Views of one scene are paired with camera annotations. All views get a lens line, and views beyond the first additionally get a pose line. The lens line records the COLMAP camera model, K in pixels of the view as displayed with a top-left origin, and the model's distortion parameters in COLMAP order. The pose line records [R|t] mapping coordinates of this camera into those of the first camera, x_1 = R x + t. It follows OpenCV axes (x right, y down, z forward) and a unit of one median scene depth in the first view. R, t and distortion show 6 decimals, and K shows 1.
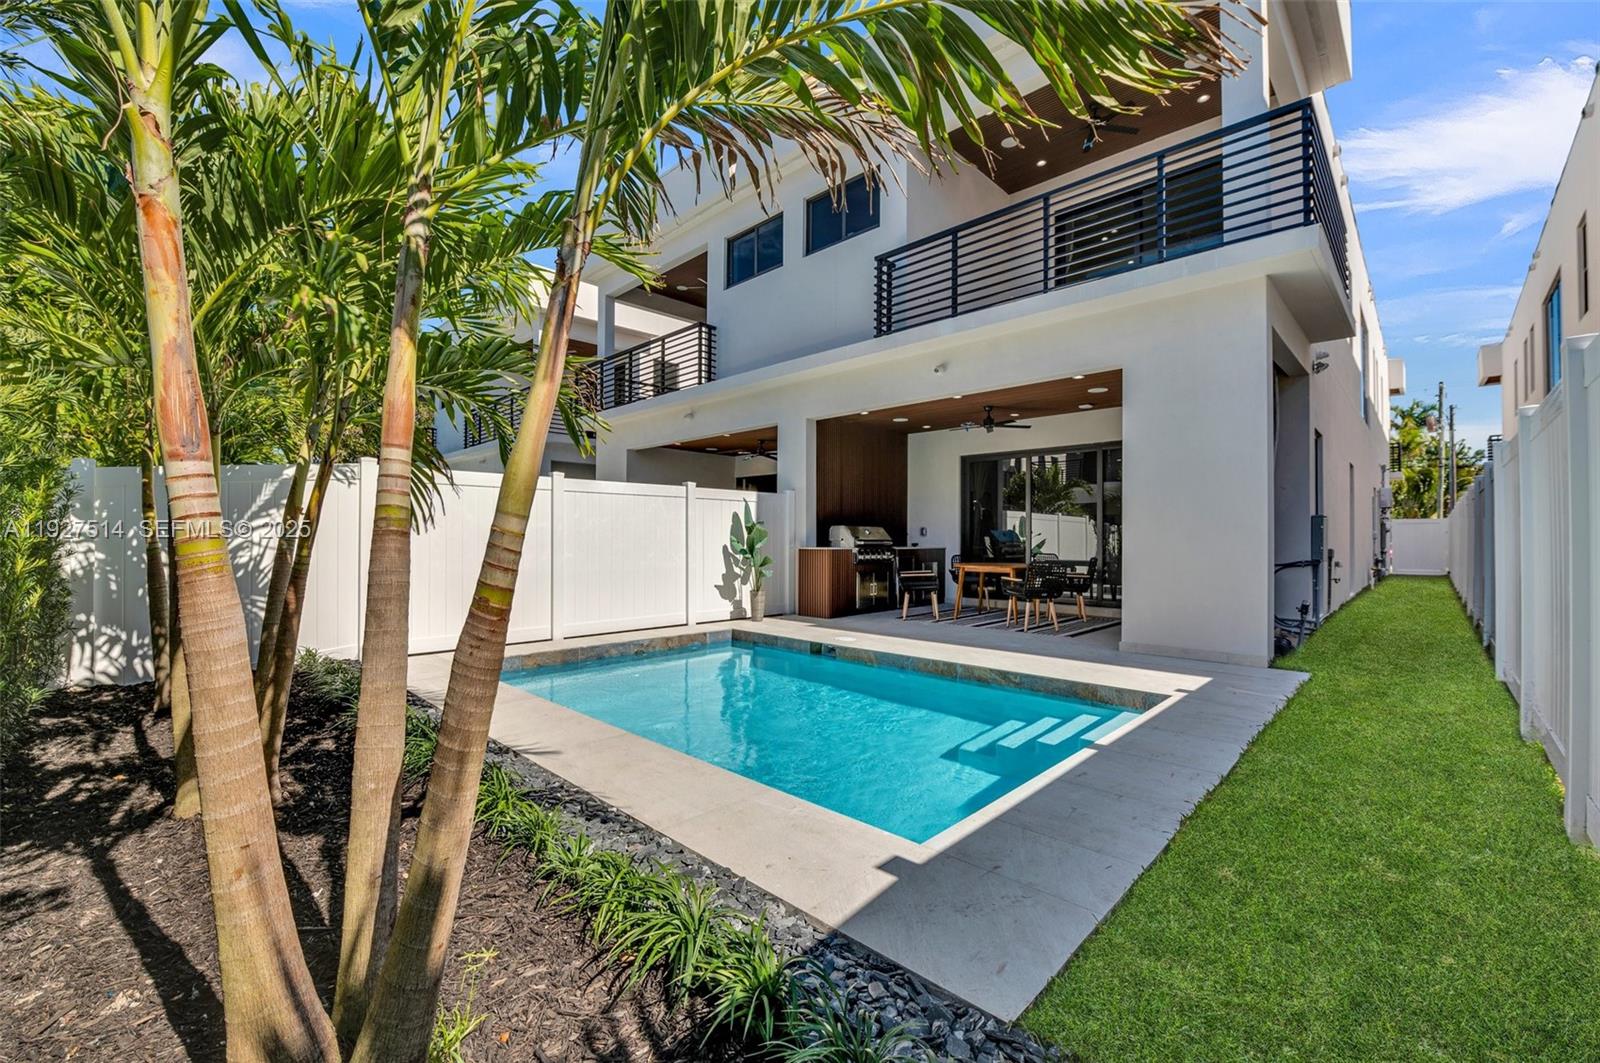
lens RADIAL K [[654.3, 0, 804.1], [0, 654.3, 539.0], [0, 0, 1]] dist [-0.018149, 0.000013]
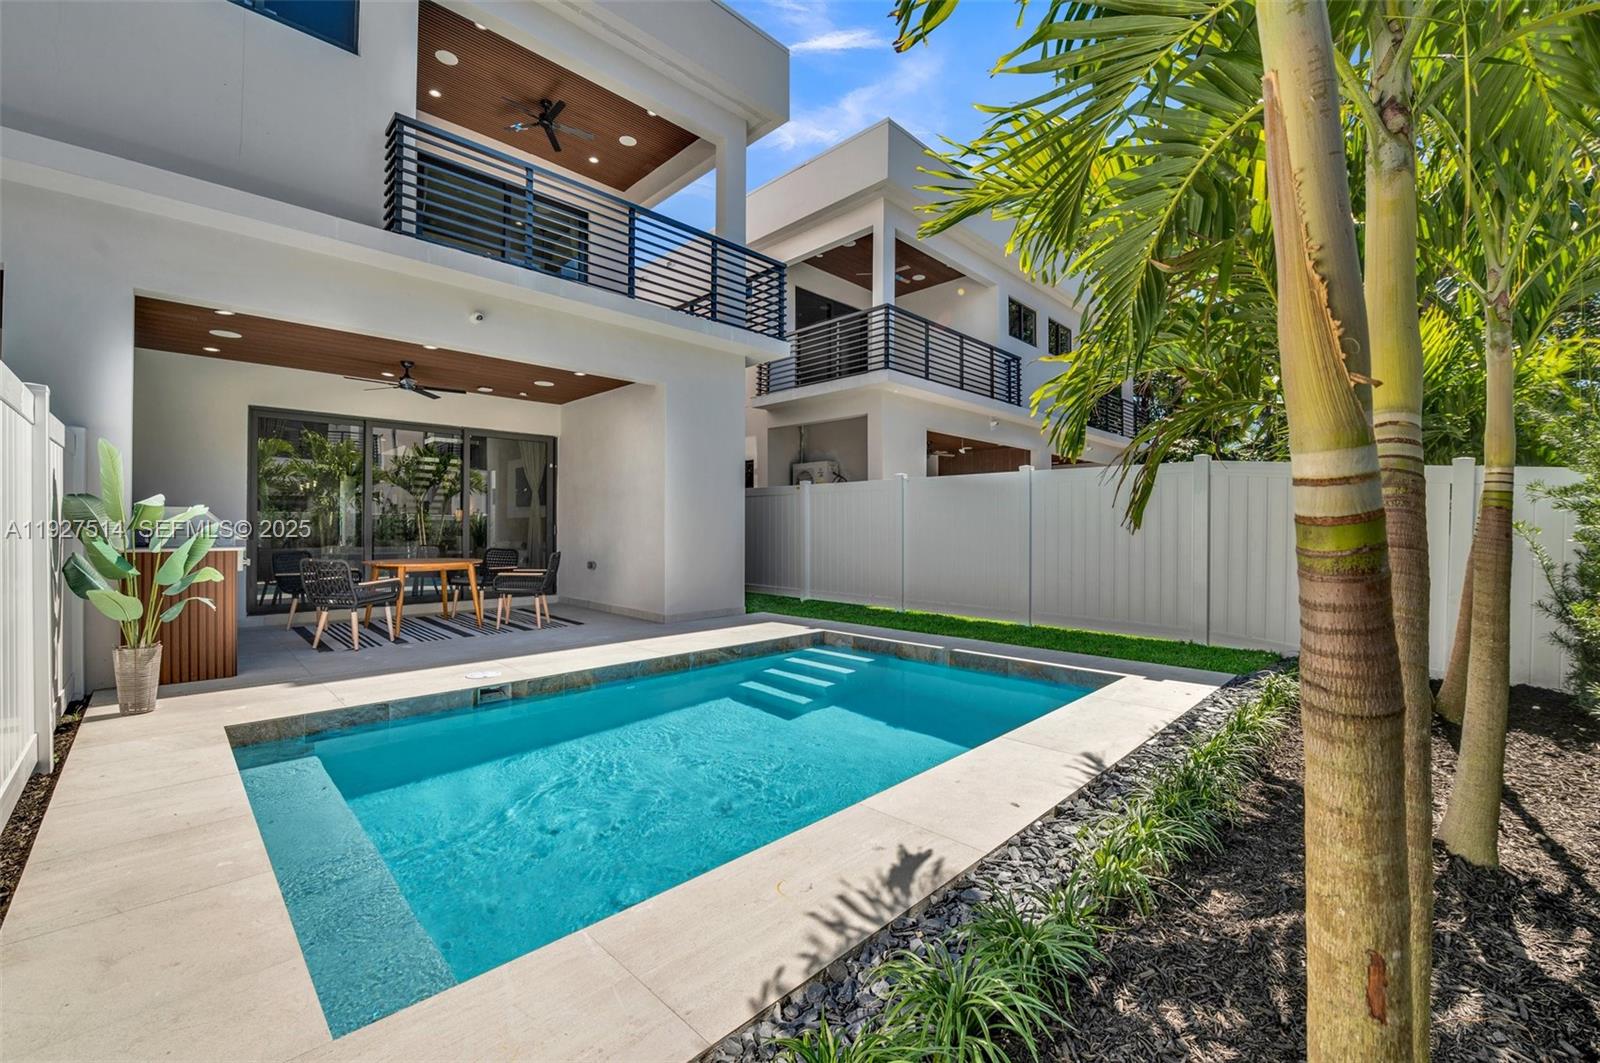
lens RADIAL K [[654.3, 0, 799.8], [0, 654.3, 529.6], [0, 0, 1]] dist [-0.018149, 0.000013]
pose [[0.019217, -0.014564, 0.999709, -0.822329], [-0.003463, 0.999887, 0.014634, -0.021928], [-0.999809, -0.003743, 0.019165, 0.840051]]
